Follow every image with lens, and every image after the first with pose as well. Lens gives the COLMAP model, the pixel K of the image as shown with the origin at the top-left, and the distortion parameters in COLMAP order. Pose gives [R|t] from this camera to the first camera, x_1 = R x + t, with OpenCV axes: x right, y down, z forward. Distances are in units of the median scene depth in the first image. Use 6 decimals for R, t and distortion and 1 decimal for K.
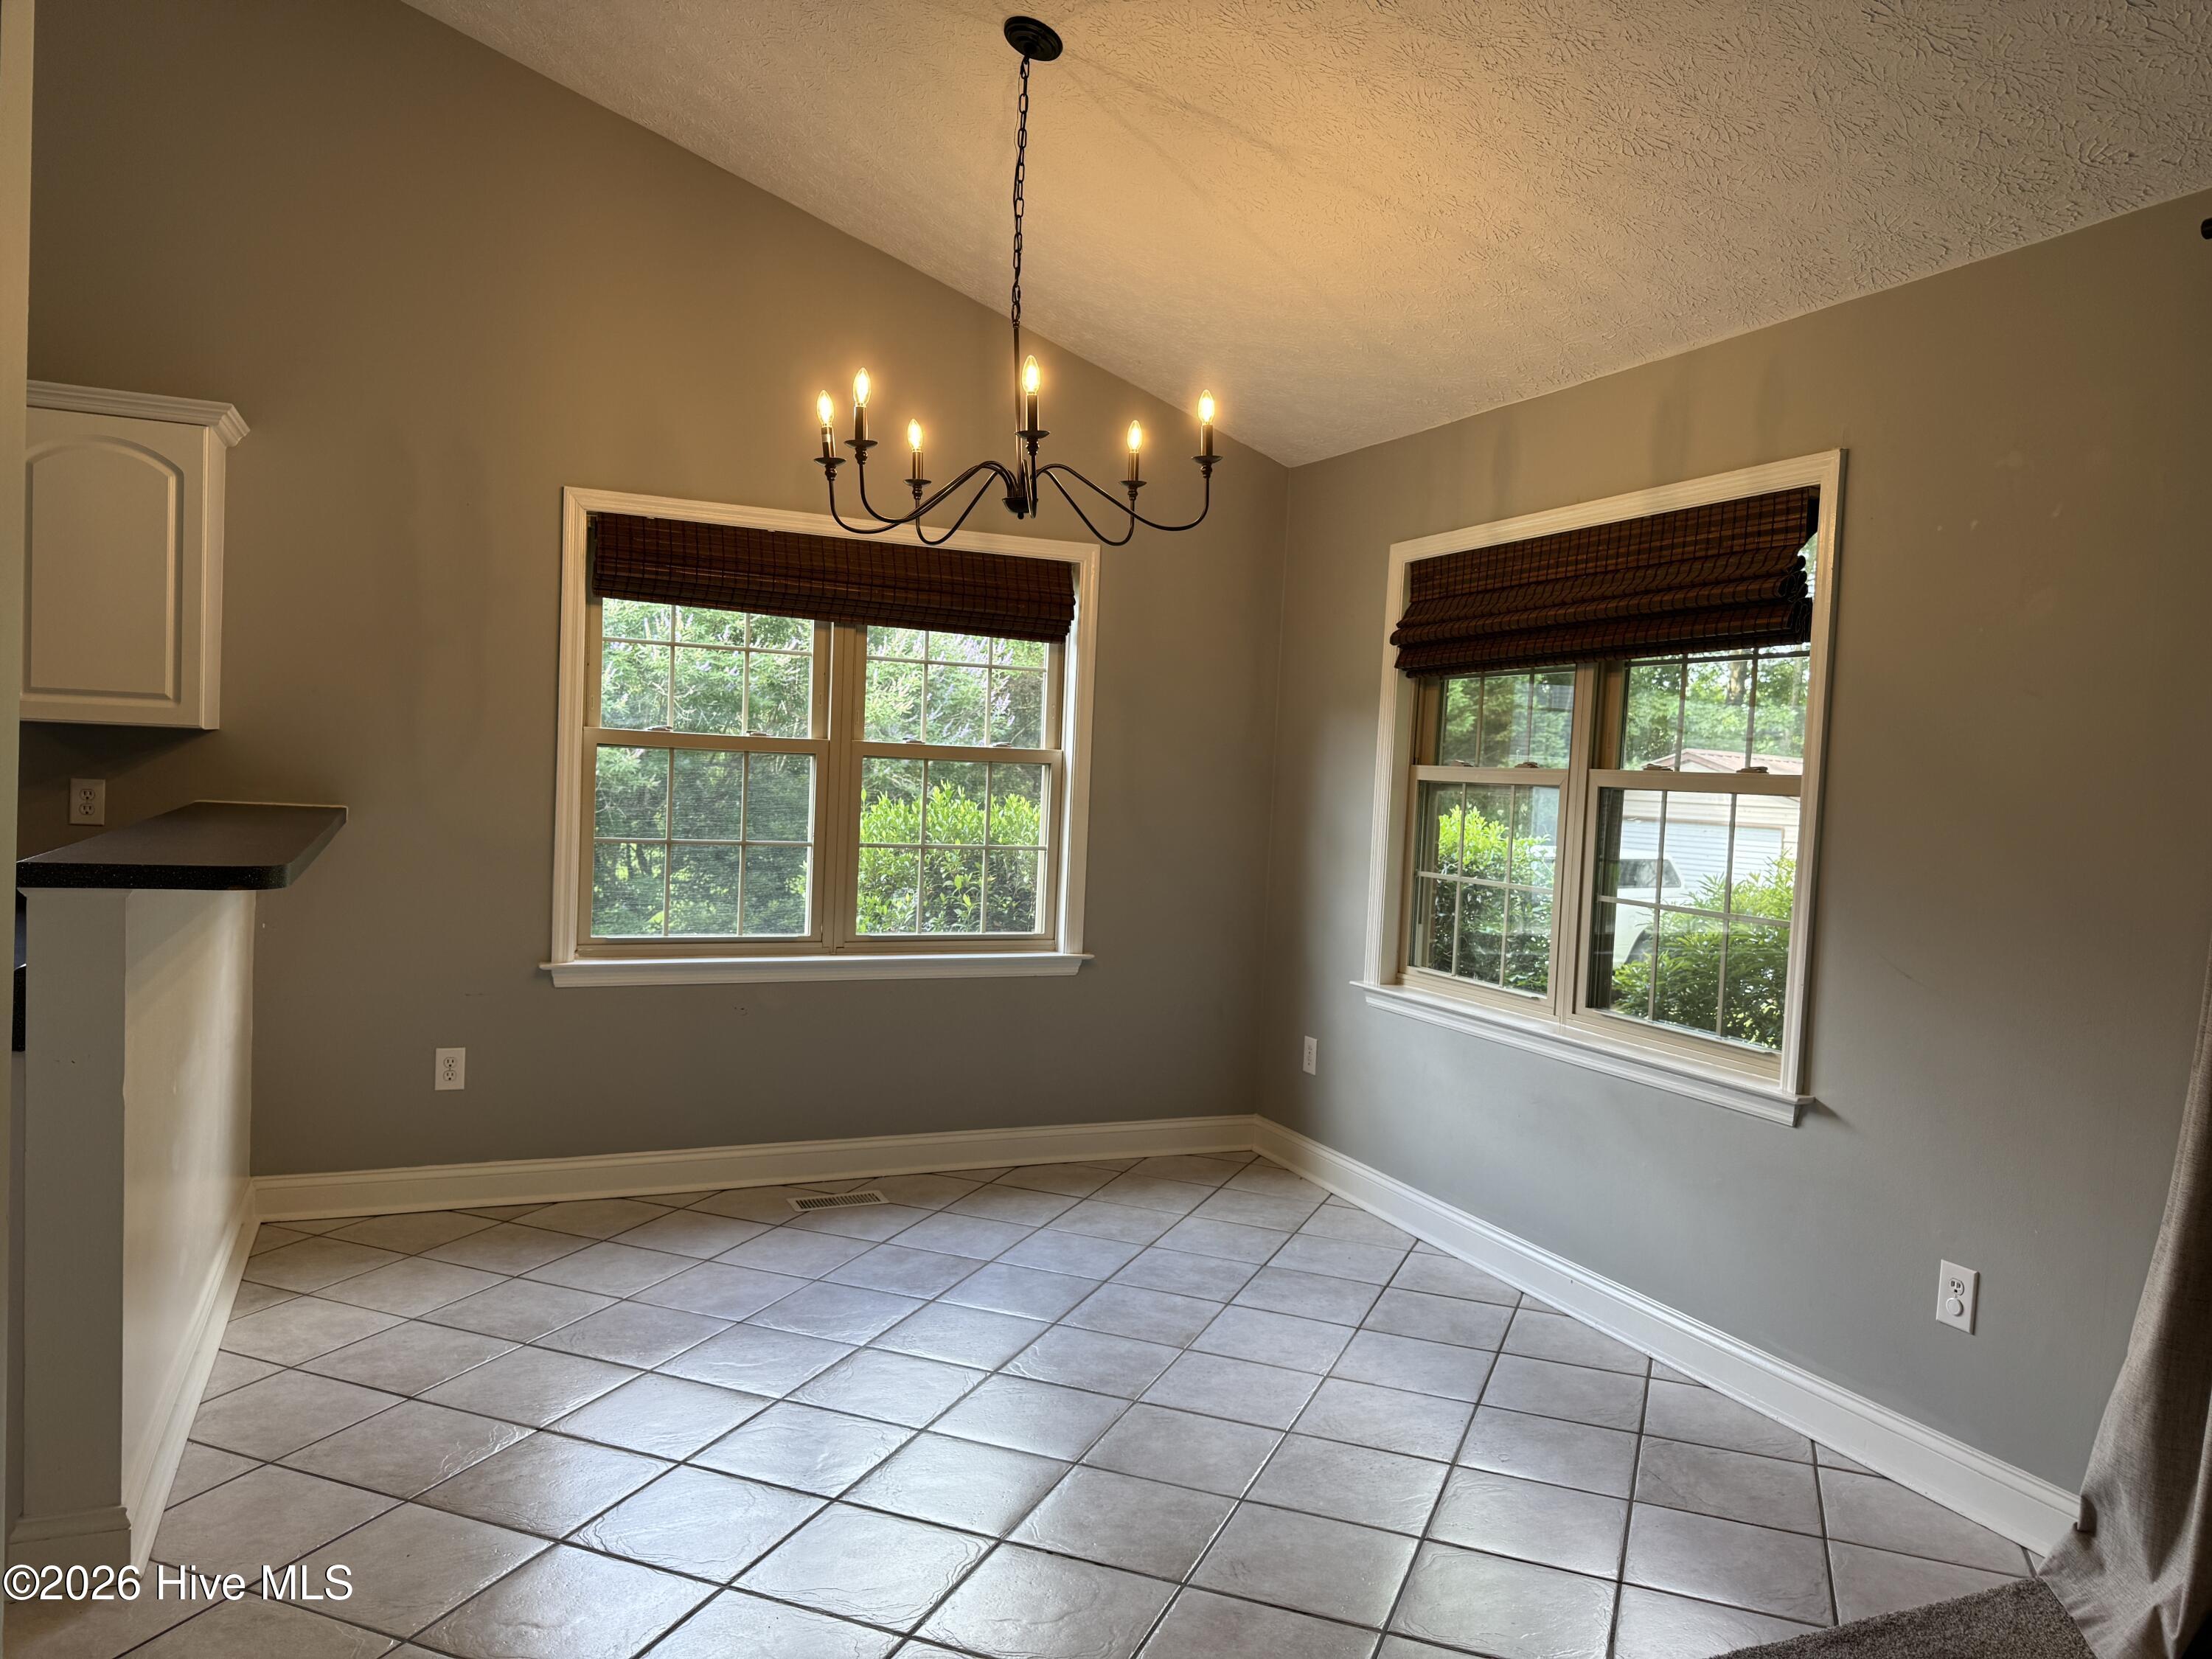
lens RADIAL K [[1546.0, 0, 1132.7], [0, 1546.0, 849.8], [0, 0, 1]] dist [-0.000244, -0.002861]
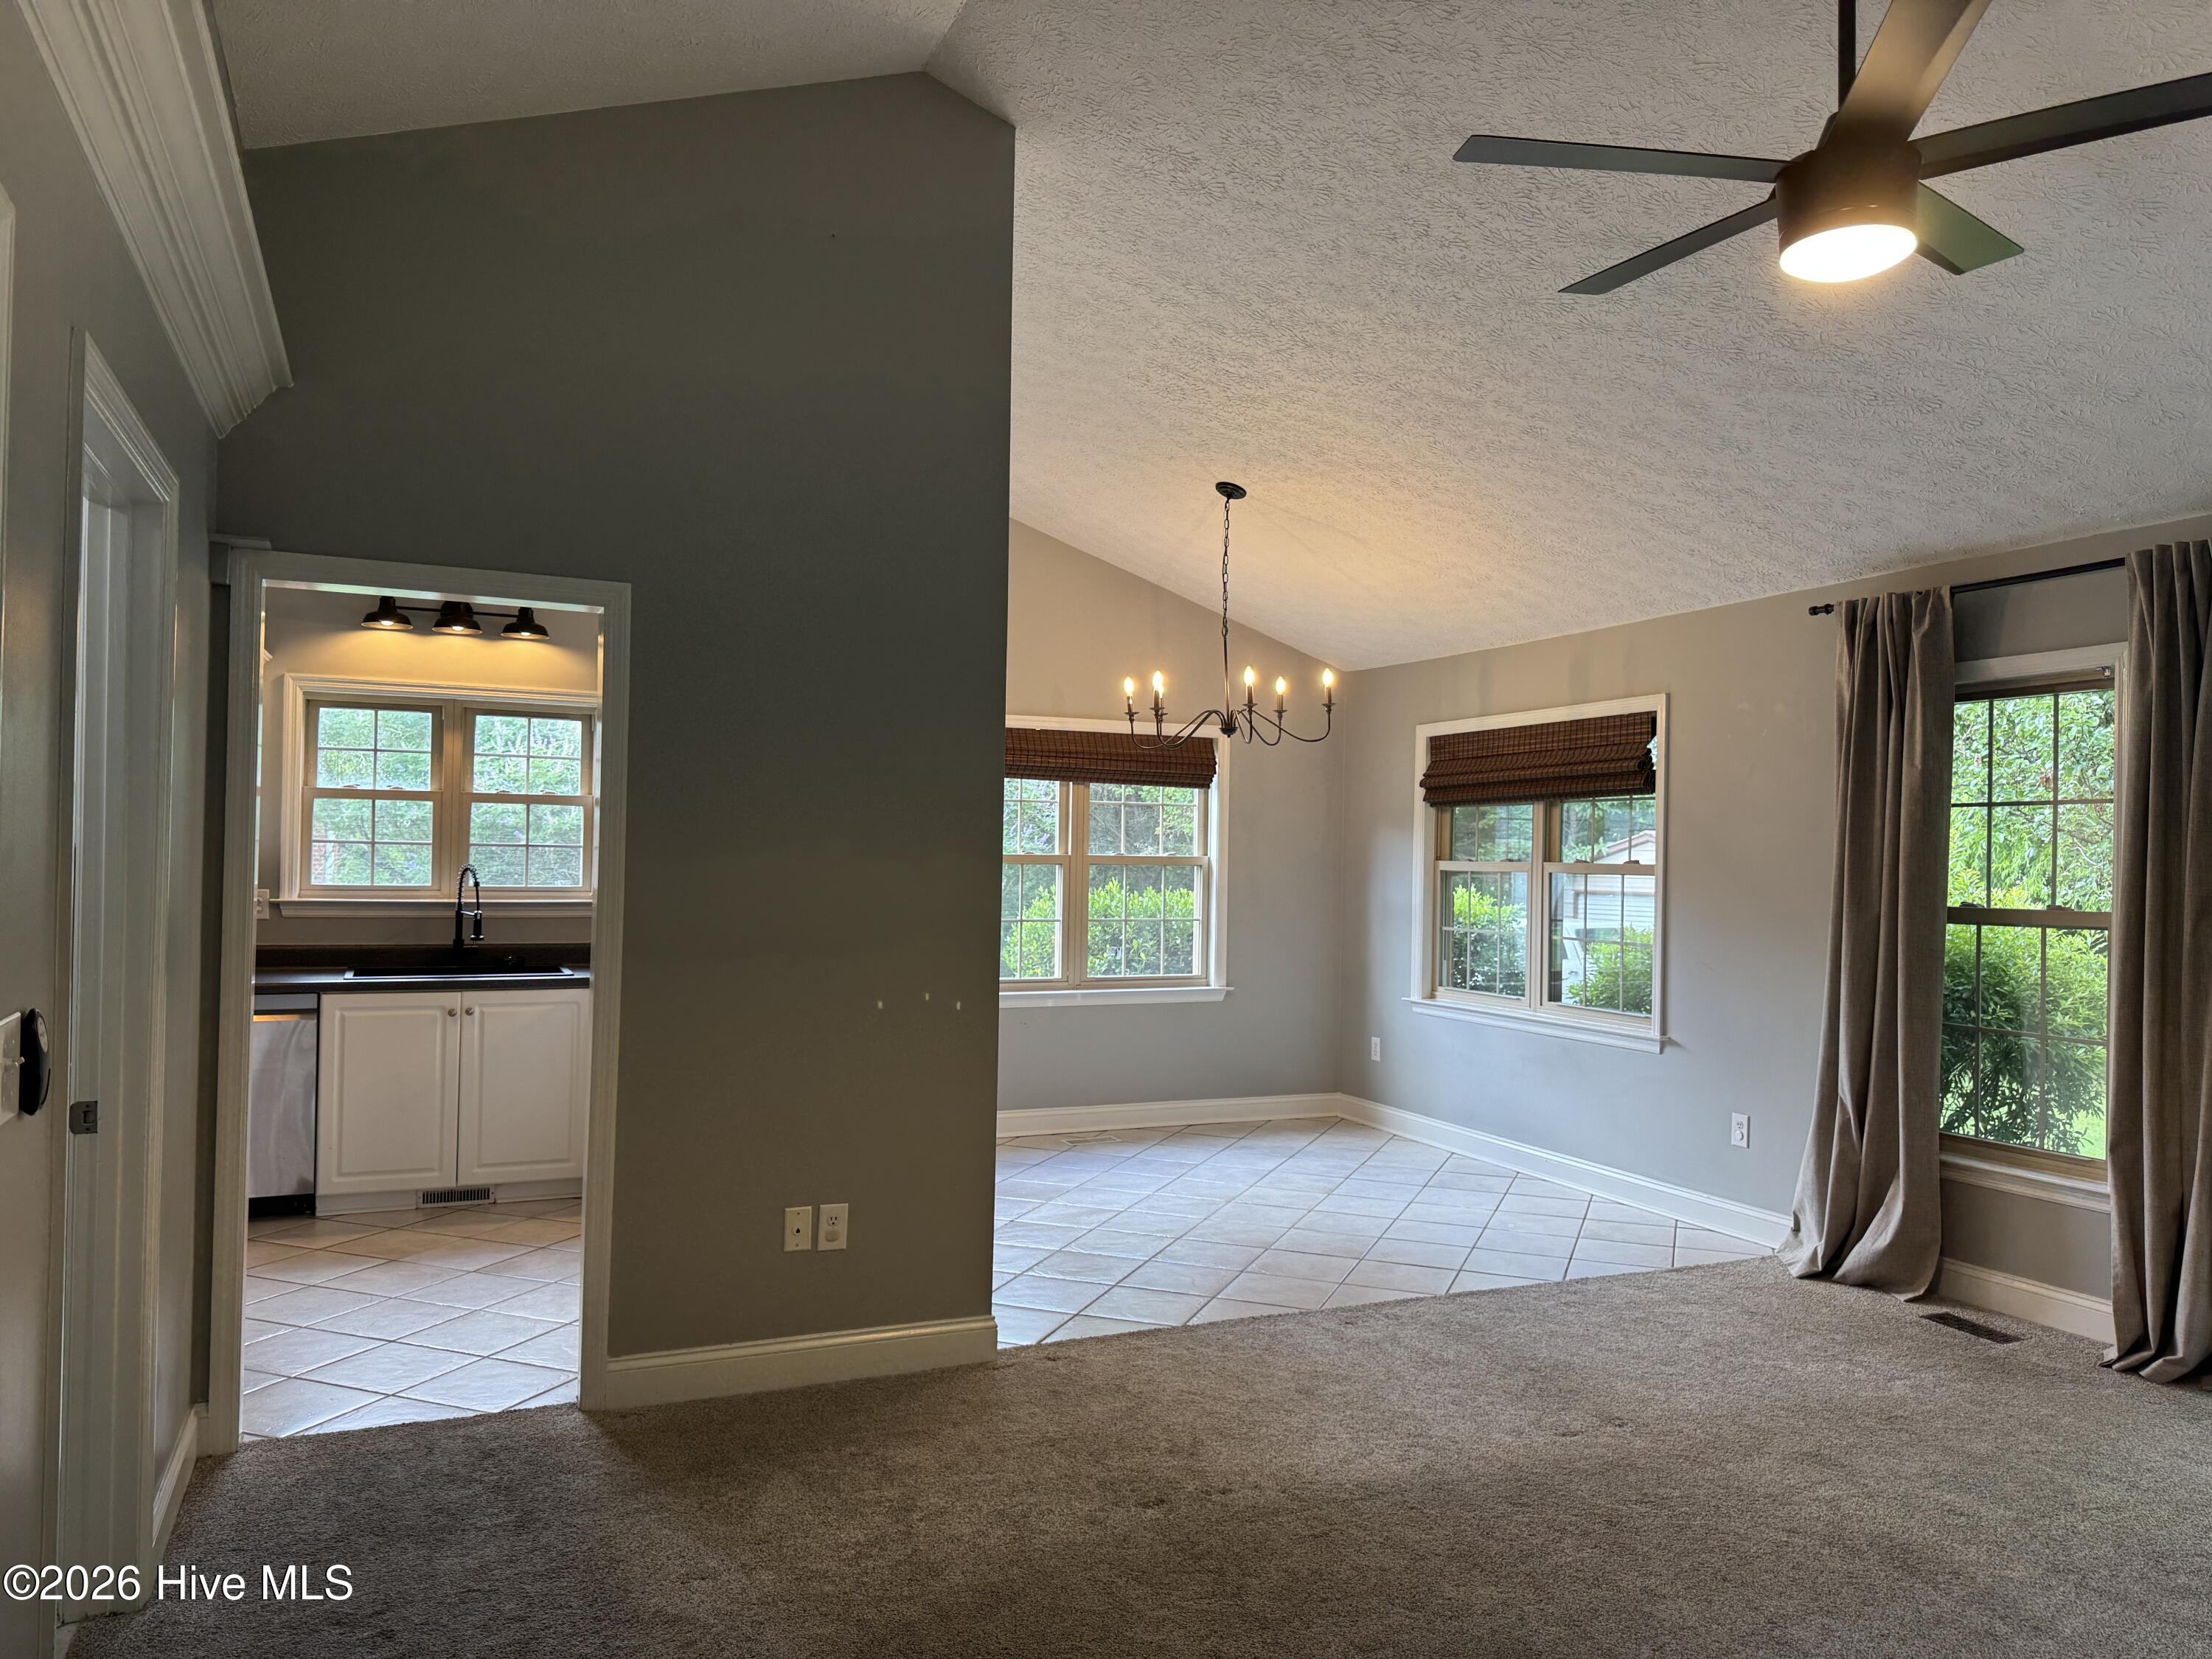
lens RADIAL K [[1560.1, 0, 1099.7], [0, 1560.1, 828.9], [0, 0, 1]] dist [0.025615, -0.026745]
pose [[0.999612, -0.027106, -0.006347, -0.176682], [0.026606, 0.997277, -0.068779, 0.016046], [0.008194, 0.068583, 0.997612, -0.702815]]
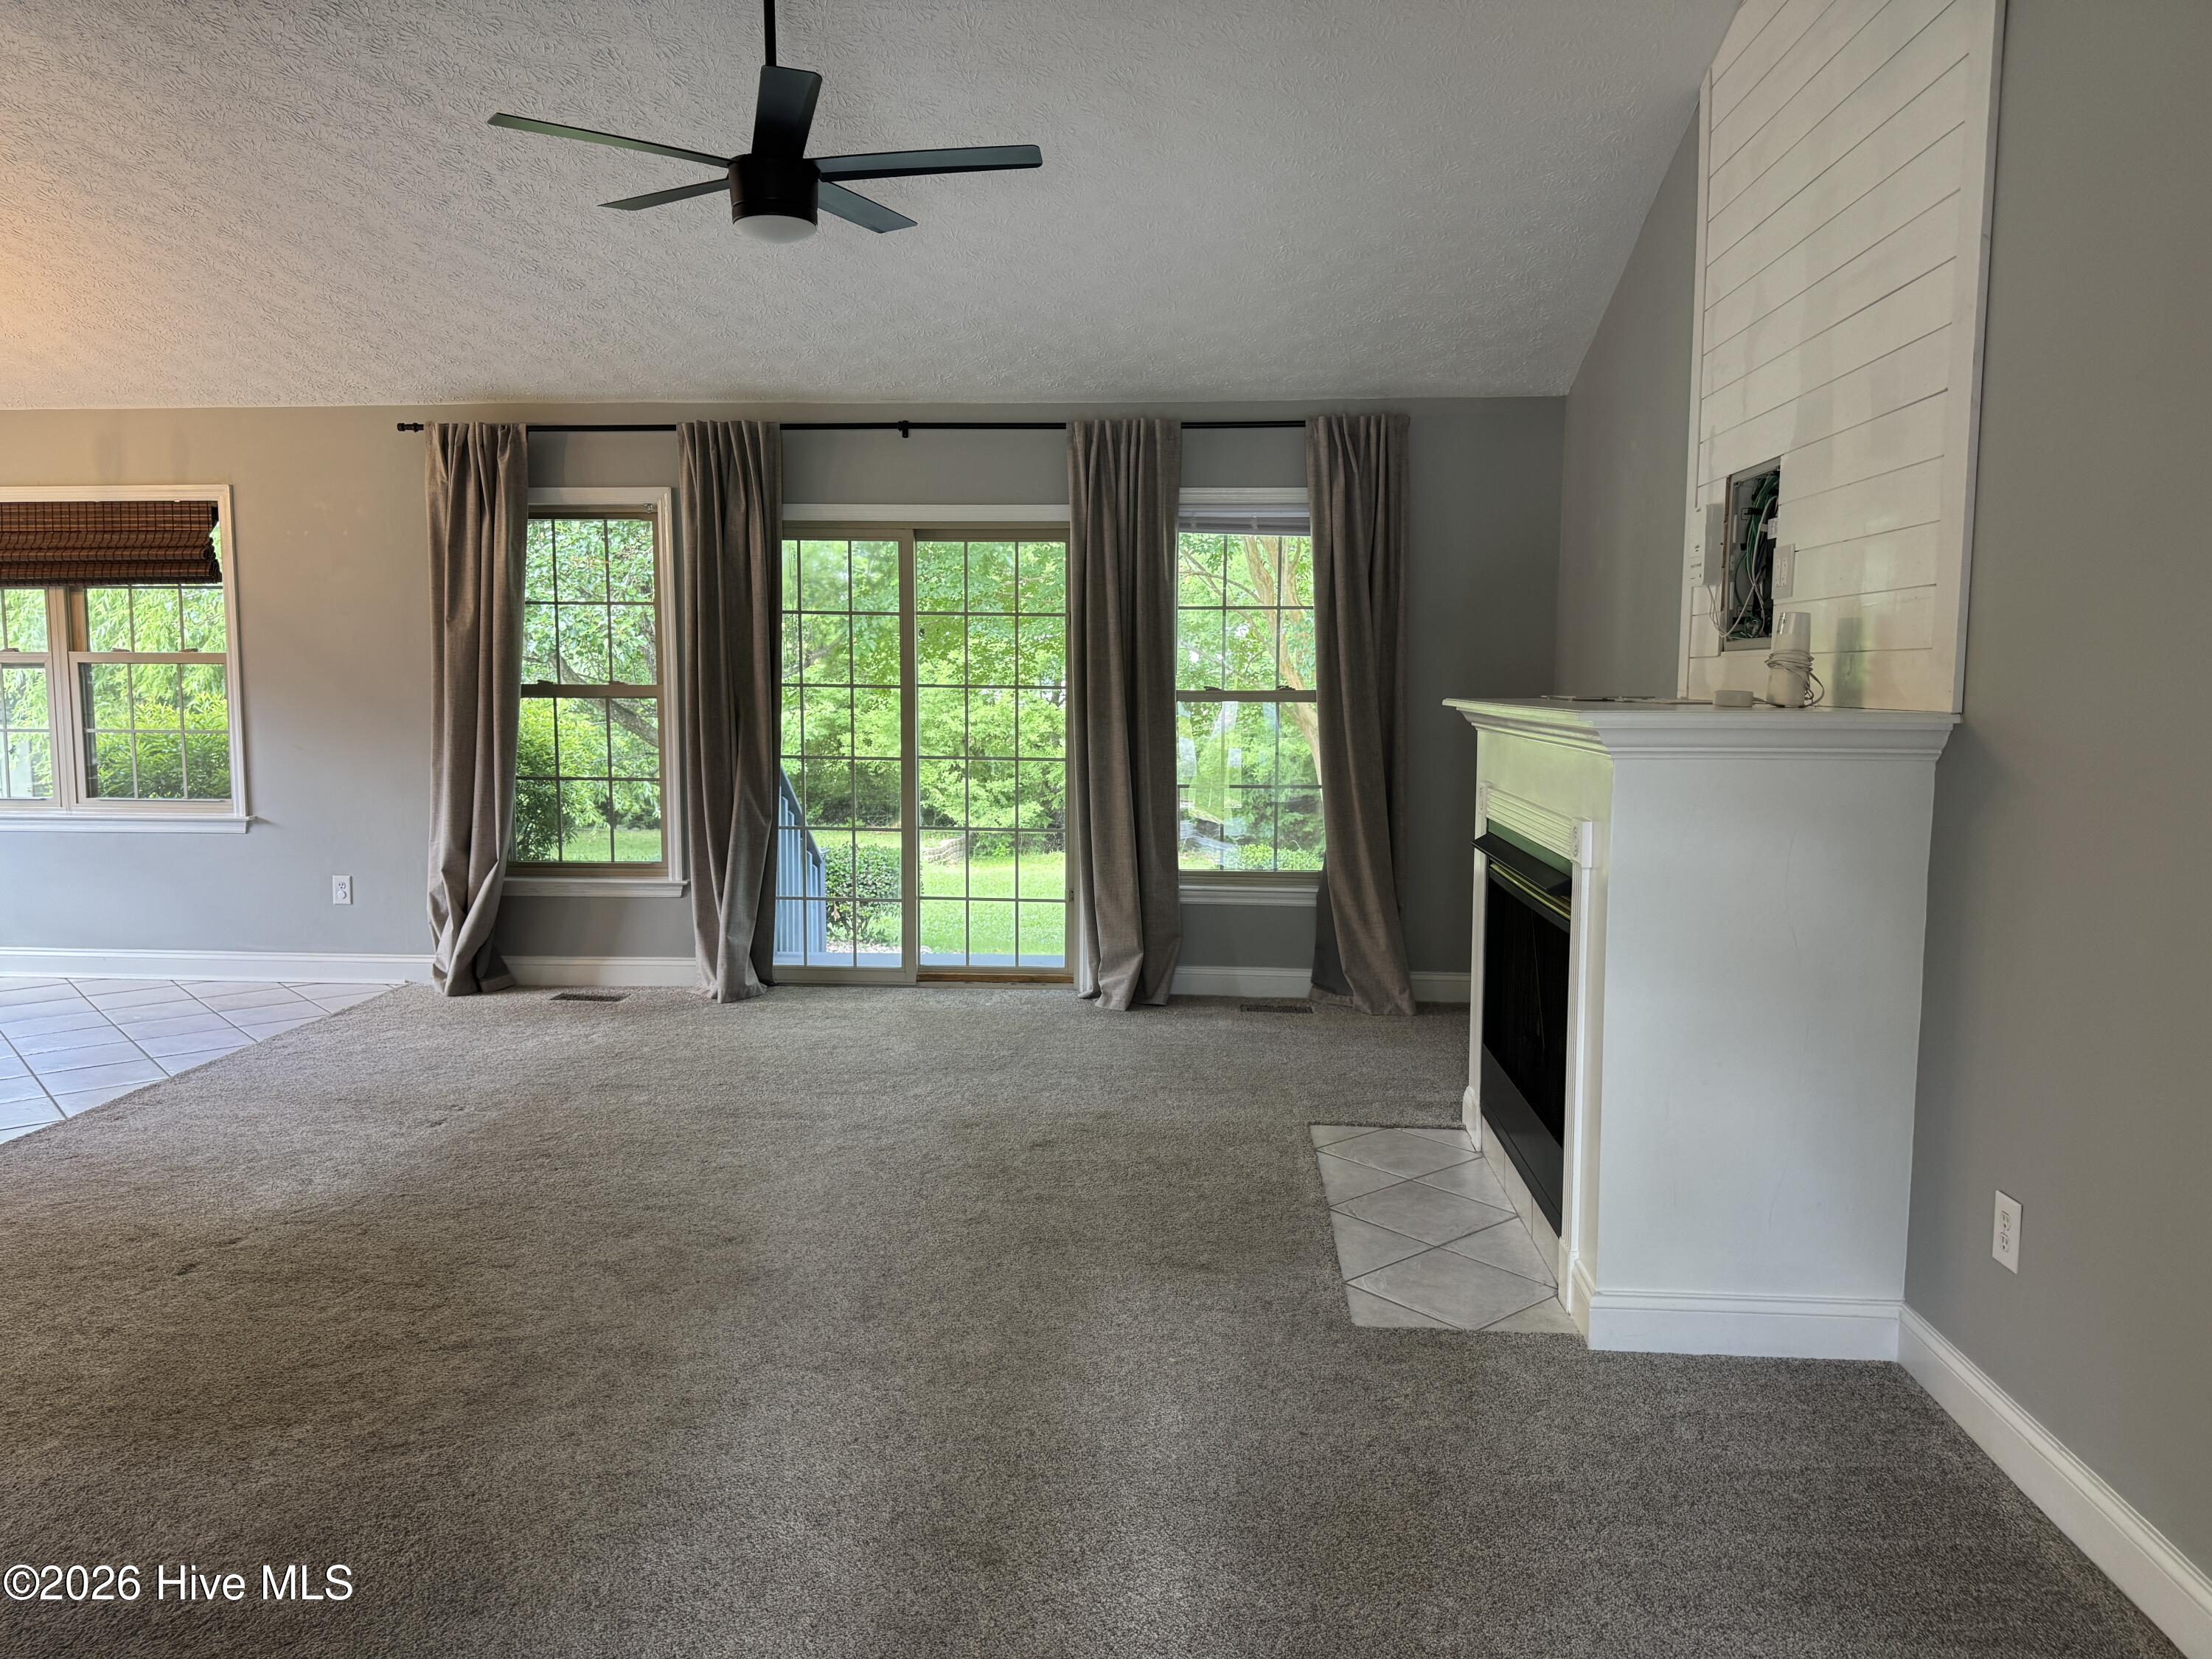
lens RADIAL K [[1561.5, 0, 1097.2], [0, 1561.5, 823.6], [0, 0, 1]] dist [0.025944, -0.027691]
pose [[0.478482, -0.127631, 0.868772, -0.608798], [0.060878, 0.991821, 0.112179, 0.007437], [-0.875985, -0.000787, 0.482338, -0.703908]]
